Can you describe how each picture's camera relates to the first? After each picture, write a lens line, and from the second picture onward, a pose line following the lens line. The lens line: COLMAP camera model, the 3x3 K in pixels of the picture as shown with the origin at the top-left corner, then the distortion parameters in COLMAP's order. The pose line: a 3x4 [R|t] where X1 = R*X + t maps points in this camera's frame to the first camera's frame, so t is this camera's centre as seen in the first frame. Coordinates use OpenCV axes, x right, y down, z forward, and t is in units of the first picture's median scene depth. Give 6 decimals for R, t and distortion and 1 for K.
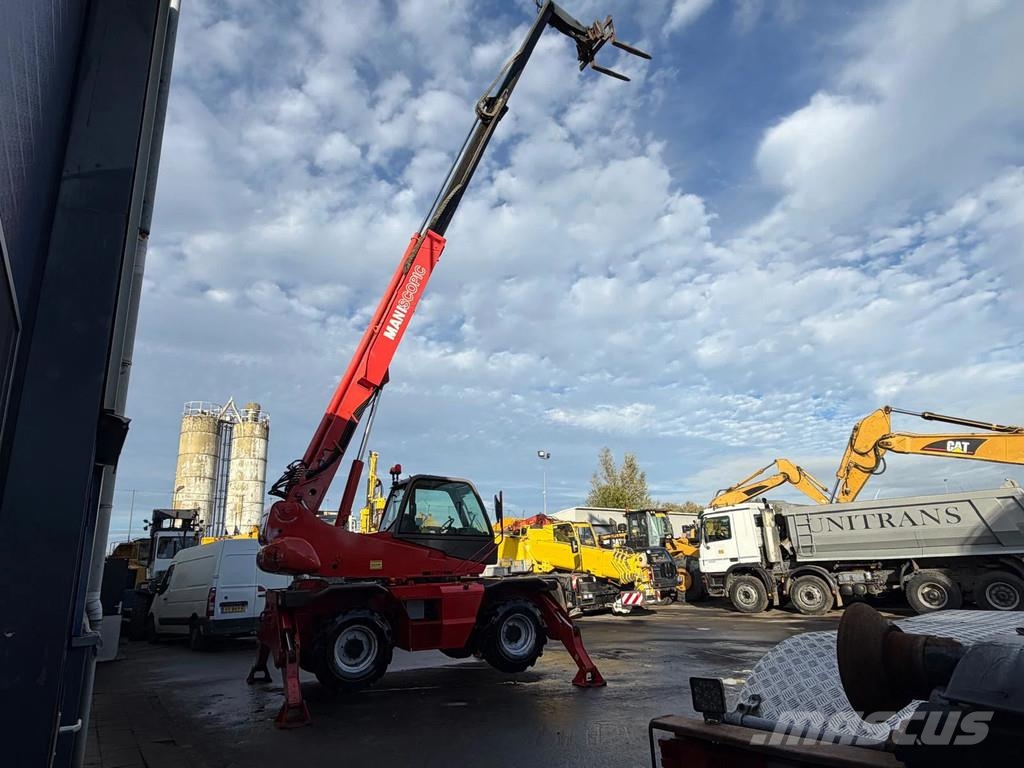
lens RADIAL K [[698.1, 0, 512.0], [0, 698.1, 384.0], [0, 0, 1]] dist [0.009666, -0.000404]
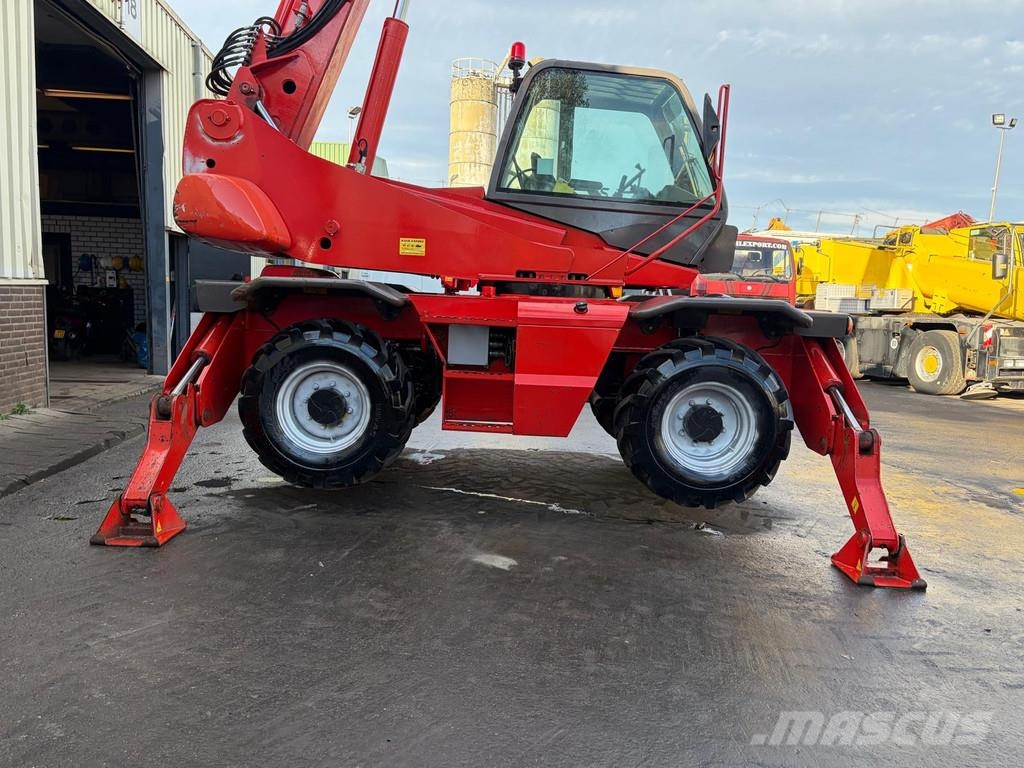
lens RADIAL K [[764.6, 0, 512.7], [0, 764.6, 404.0], [0, 0, 1]] dist [0.027723, -0.001449]
pose [[0.853809, 0.142244, -0.500776, 0.114916], [0.058560, 0.929598, 0.363893, 0.142460], [0.517282, -0.340020, 0.785370, 0.487150]]
